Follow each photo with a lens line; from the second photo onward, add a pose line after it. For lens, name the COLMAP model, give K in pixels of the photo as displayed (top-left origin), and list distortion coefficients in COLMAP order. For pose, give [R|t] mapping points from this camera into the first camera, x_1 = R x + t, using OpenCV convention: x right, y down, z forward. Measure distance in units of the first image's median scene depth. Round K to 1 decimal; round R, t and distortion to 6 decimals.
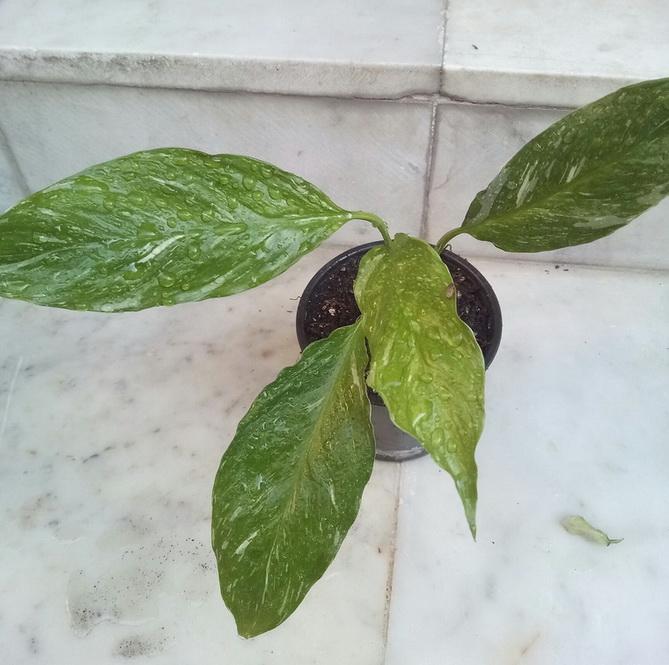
lens RADIAL K [[759.0, 0, 334.6], [0, 759.0, 315.4], [0, 0, 1]] dist [0.025800, -0.174490]
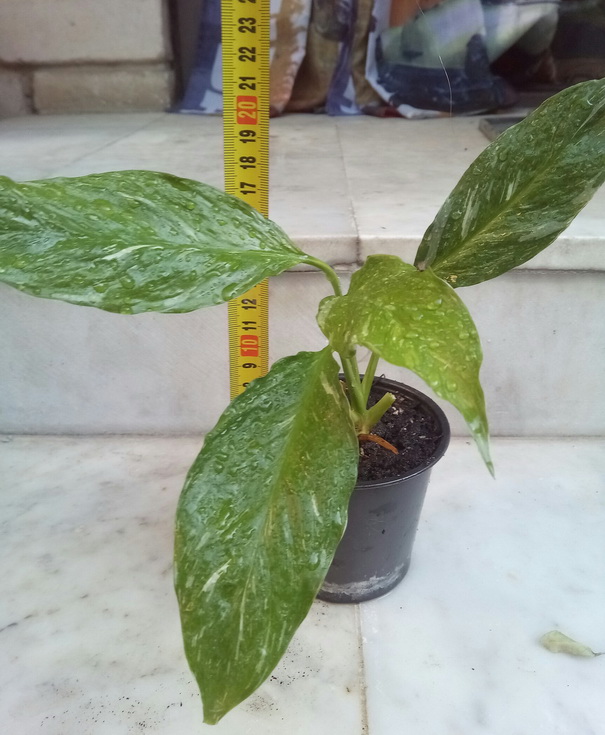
lens RADIAL K [[683.4, 0, 301.4], [0, 683.4, 407.2], [0, 0, 1]] dist [-0.004415, -0.086221]
pose [[0.992333, -0.027373, 0.120525, -0.107967], [0.072929, 0.916986, -0.392196, 0.430010], [-0.099784, 0.397979, 0.911952, 0.228396]]
